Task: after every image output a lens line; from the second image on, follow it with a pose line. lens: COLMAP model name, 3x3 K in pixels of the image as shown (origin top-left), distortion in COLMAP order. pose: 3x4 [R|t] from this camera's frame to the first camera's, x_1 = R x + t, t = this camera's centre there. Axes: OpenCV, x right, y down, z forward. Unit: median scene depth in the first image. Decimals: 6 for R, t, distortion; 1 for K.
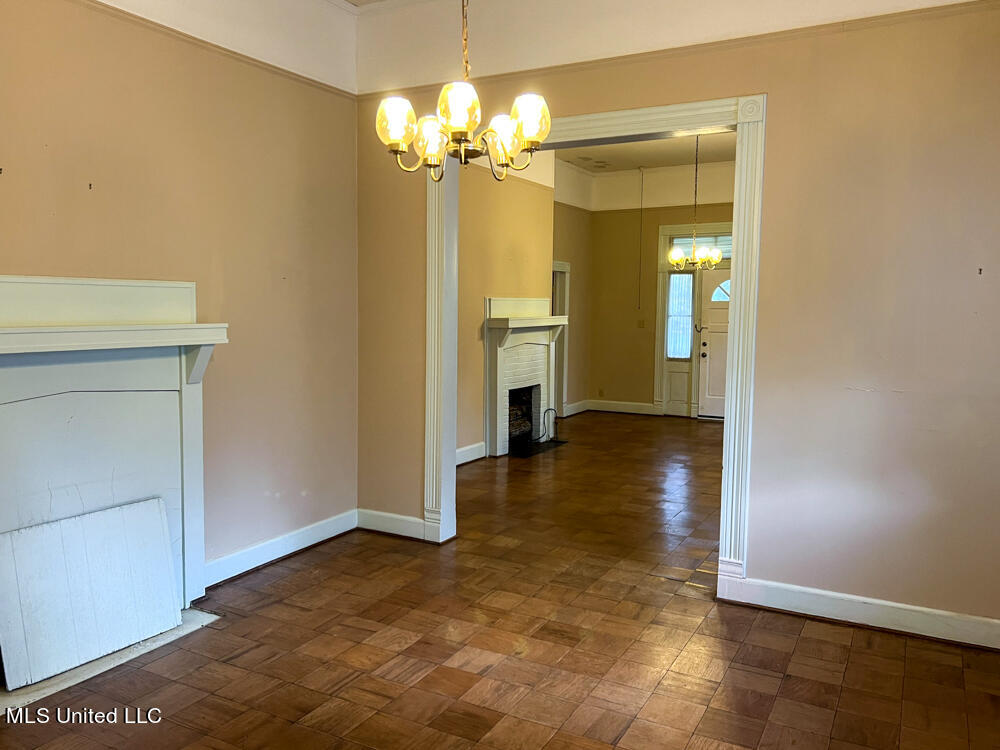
lens RADIAL K [[824.5, 0, 500.4], [0, 824.5, 364.7], [0, 0, 1]] dist [0.127973, -0.143617]
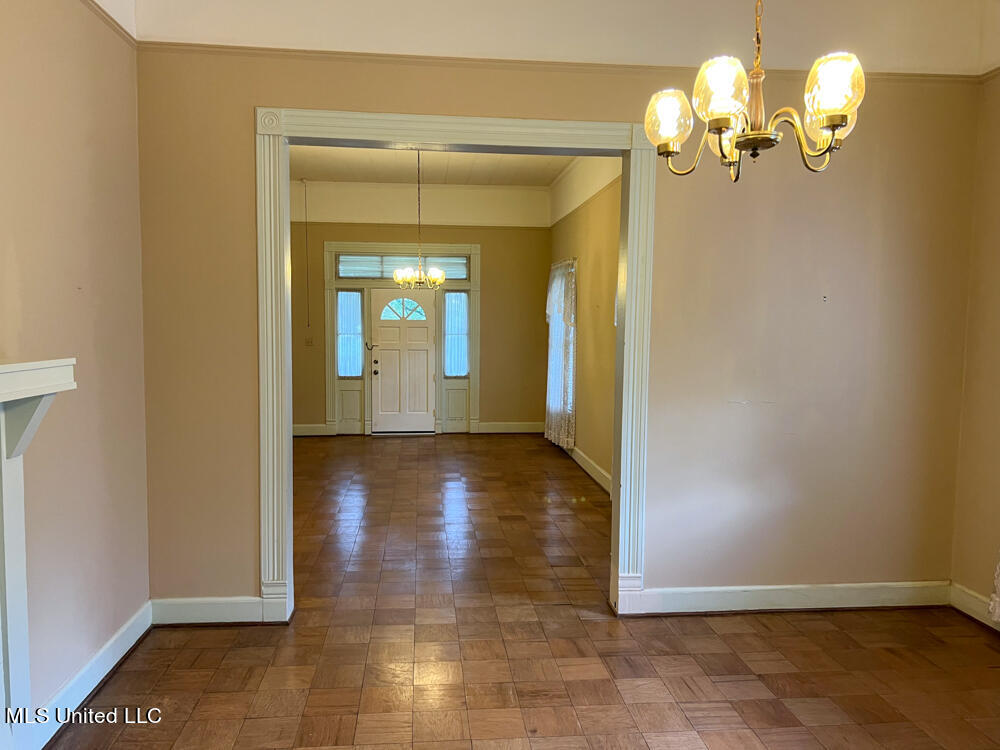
lens RADIAL K [[775.2, 0, 505.0], [0, 775.2, 381.7], [0, 0, 1]] dist [0.101544, -0.125003]
pose [[0.816368, -0.044804, 0.575791, -0.320372], [0.040303, 0.998975, 0.020591, -0.024797], [-0.576124, 0.006396, 0.817337, 0.243090]]
